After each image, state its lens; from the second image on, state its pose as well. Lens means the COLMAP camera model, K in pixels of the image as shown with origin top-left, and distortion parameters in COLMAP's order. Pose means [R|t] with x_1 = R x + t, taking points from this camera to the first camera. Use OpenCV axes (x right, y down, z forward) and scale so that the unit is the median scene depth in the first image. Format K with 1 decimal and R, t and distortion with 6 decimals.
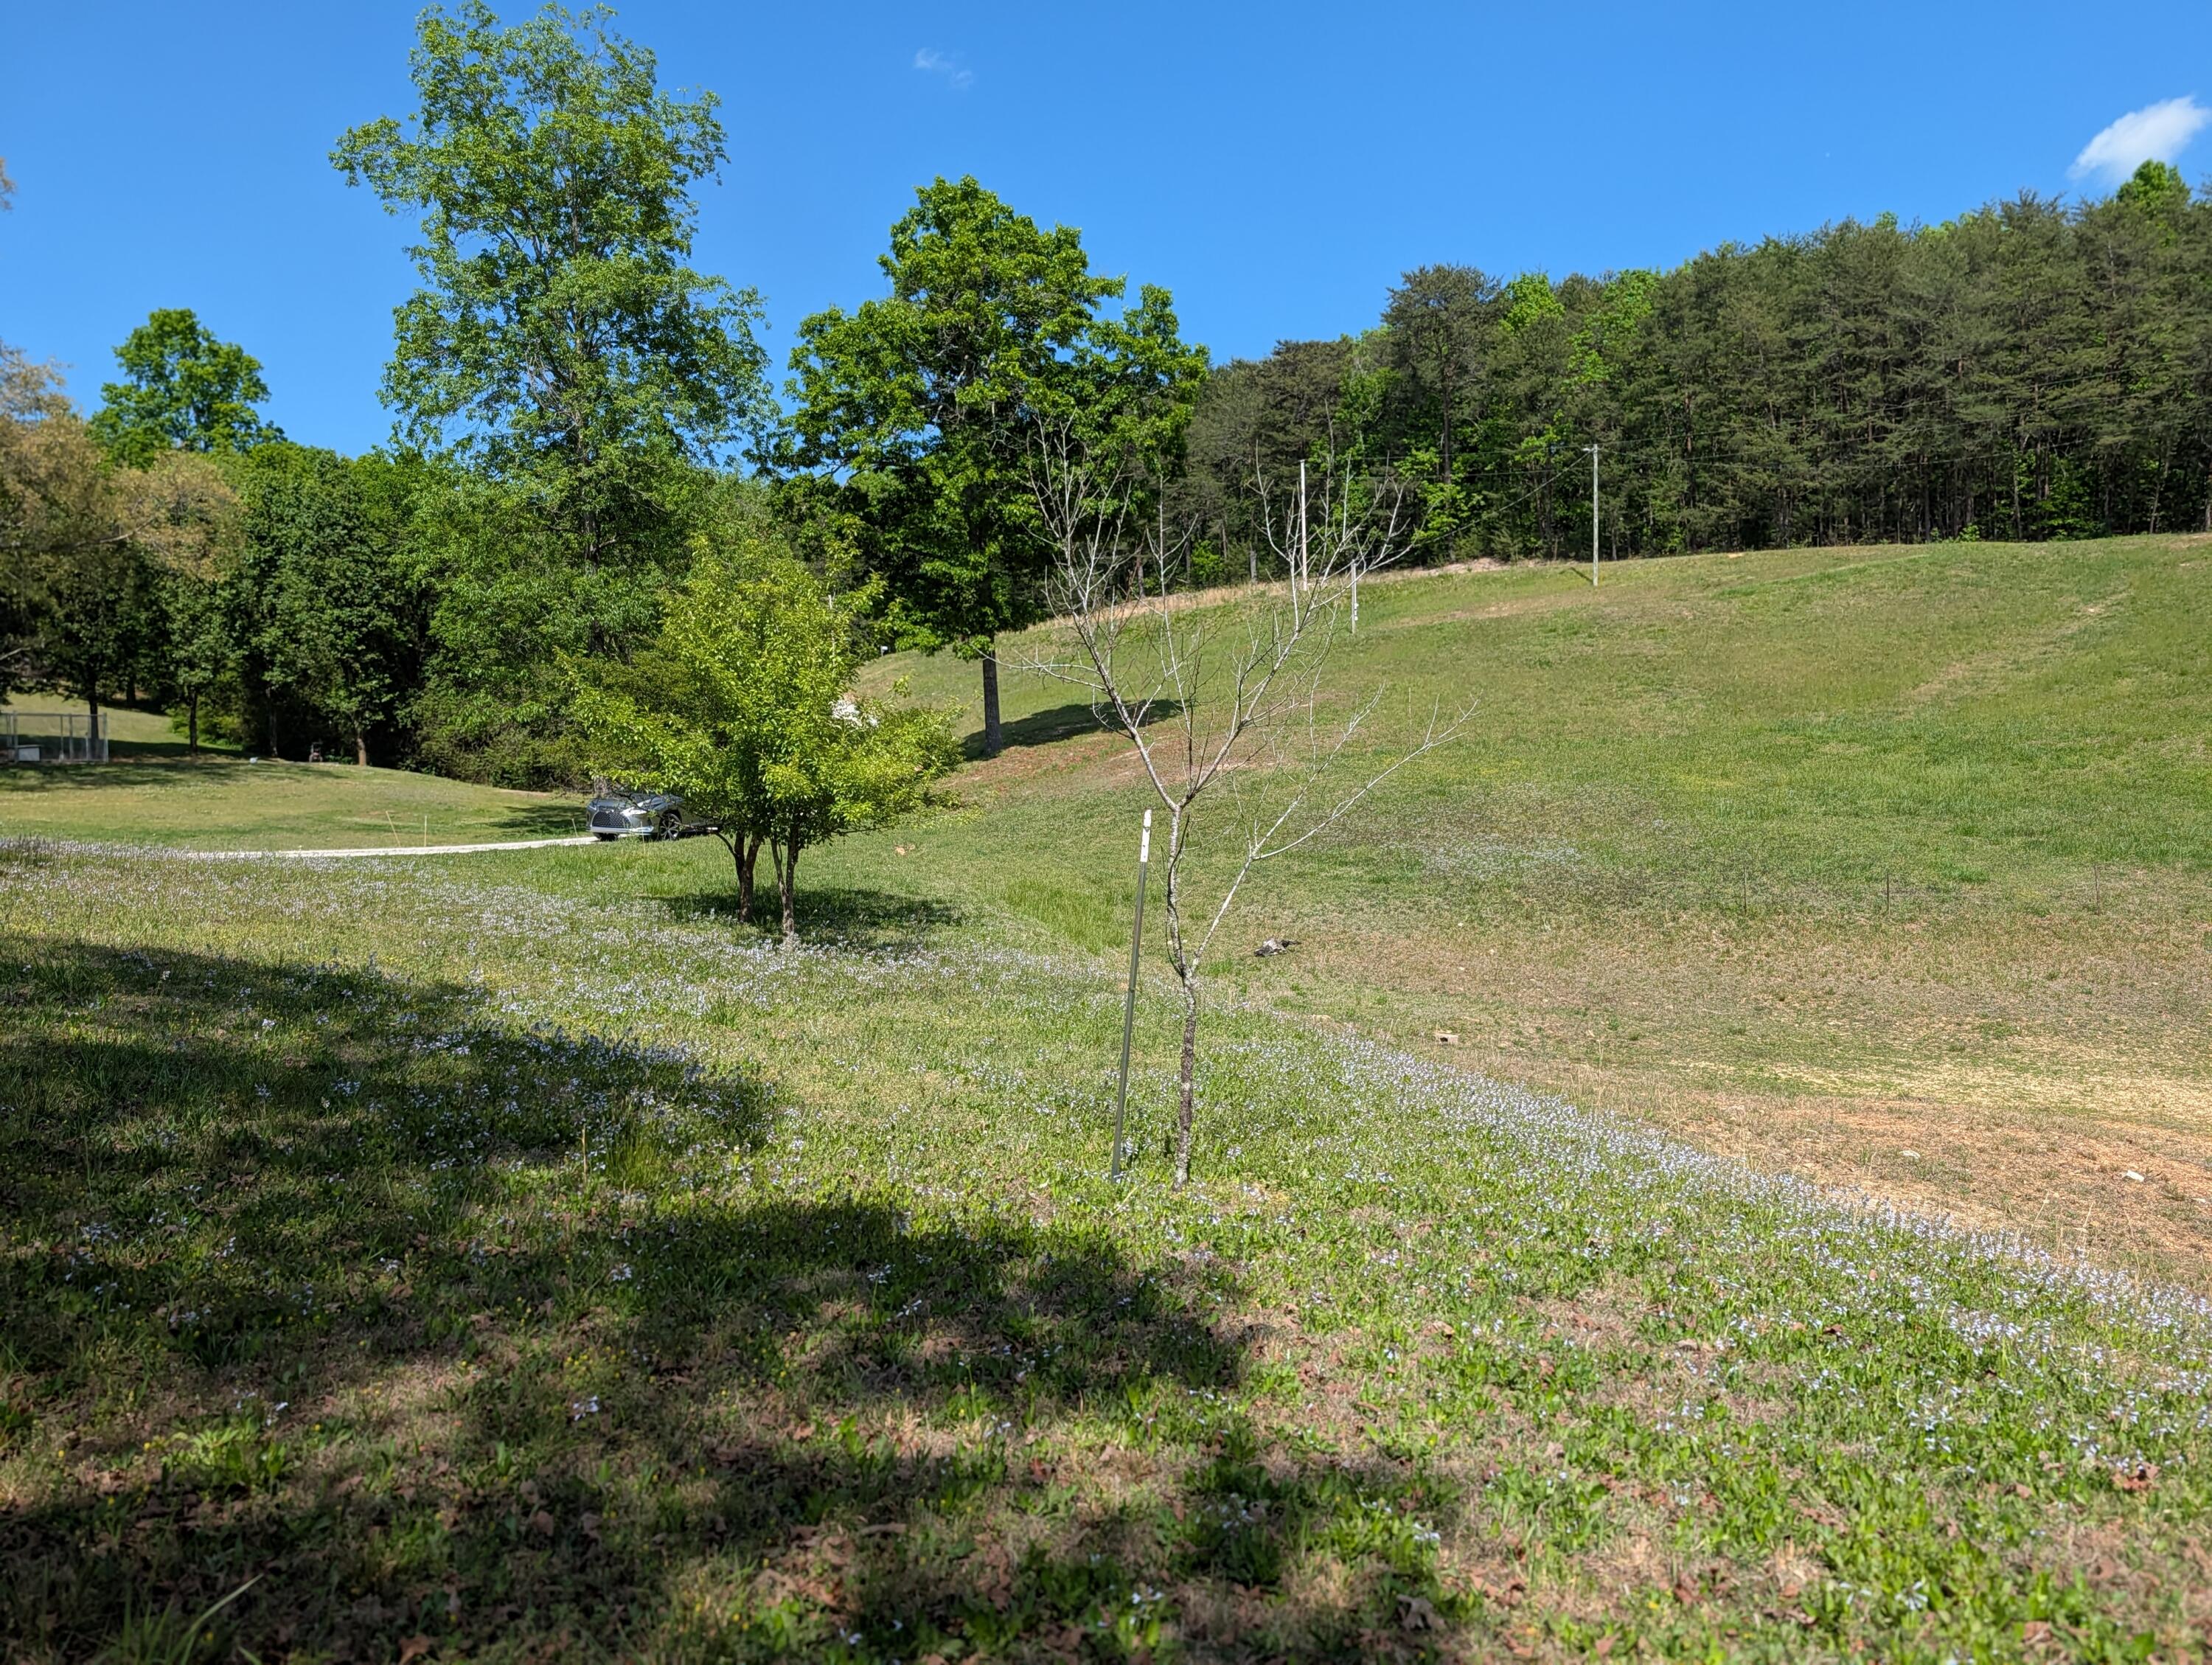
lens RADIAL K [[1680.2, 0, 1105.2], [0, 1680.2, 890.4], [0, 0, 1]] dist [-0.006997, -0.007032]
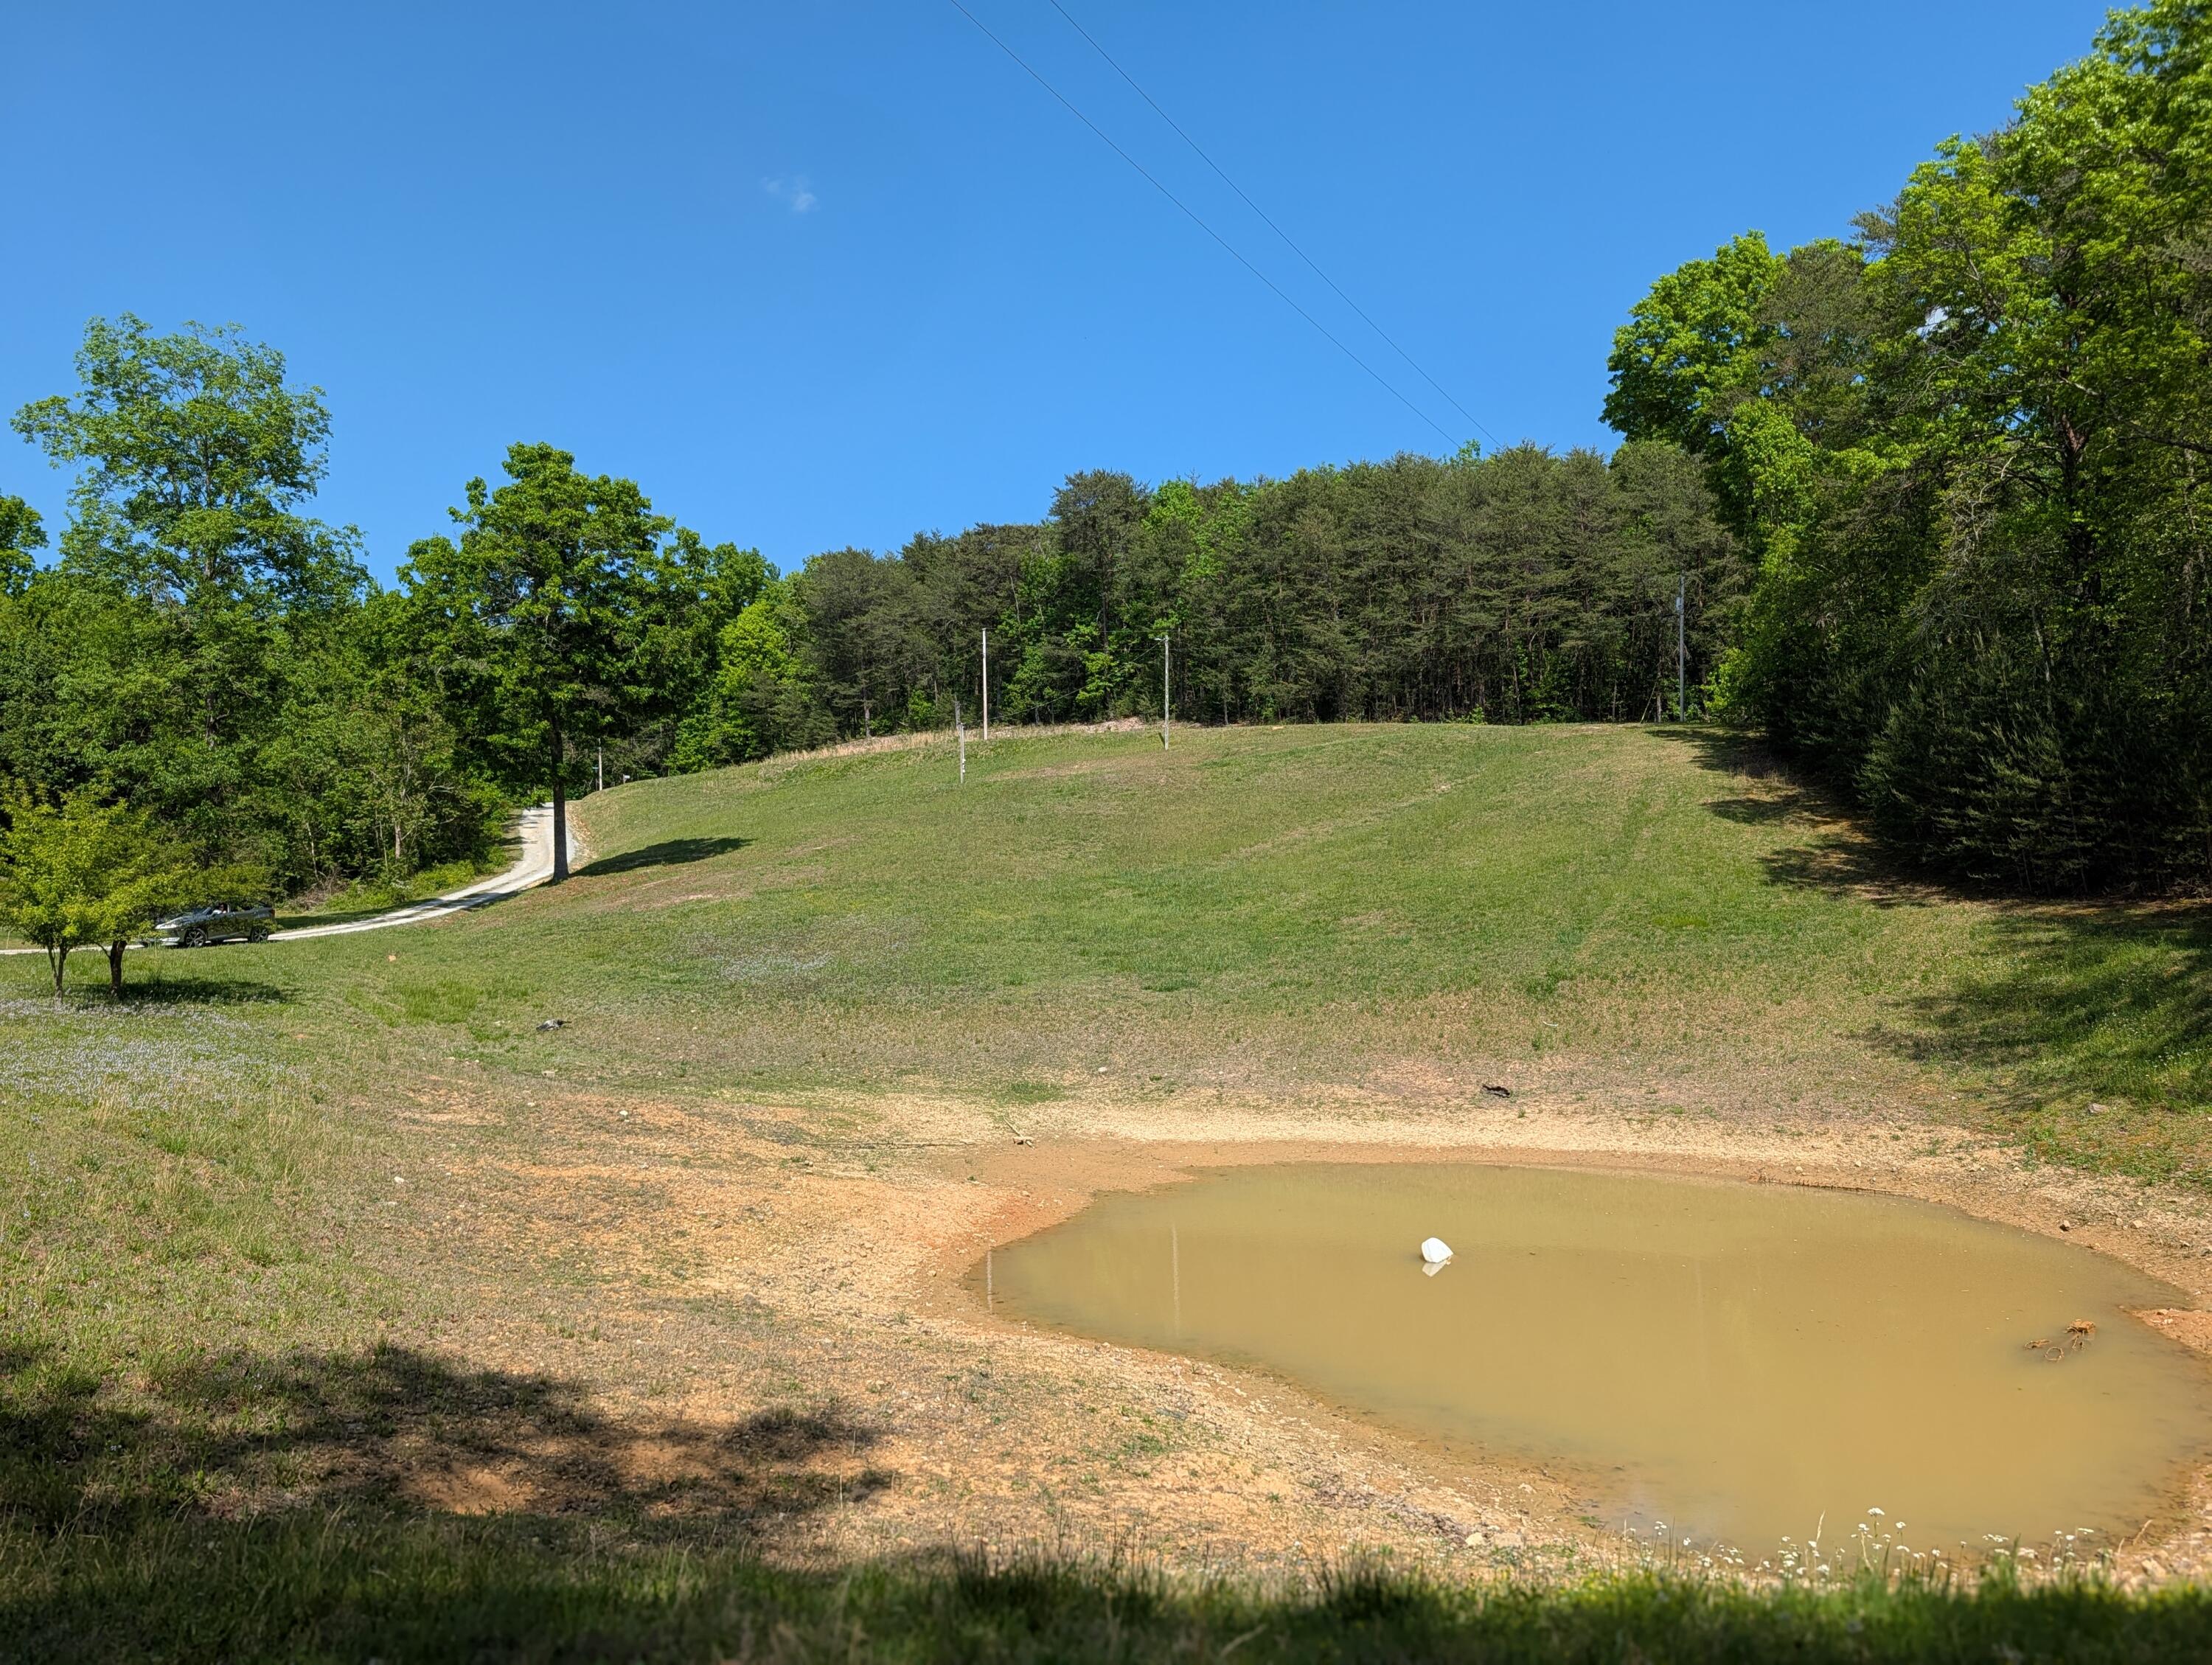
lens RADIAL K [[1665.6, 0, 1106.0], [0, 1665.6, 832.5], [0, 0, 1]] dist [-0.000719, -0.006257]
pose [[0.996615, 0.020941, 0.079501, 0.143583], [-0.012394, 0.994234, -0.106512, 0.004689], [-0.081273, 0.105166, 0.991128, -0.159353]]
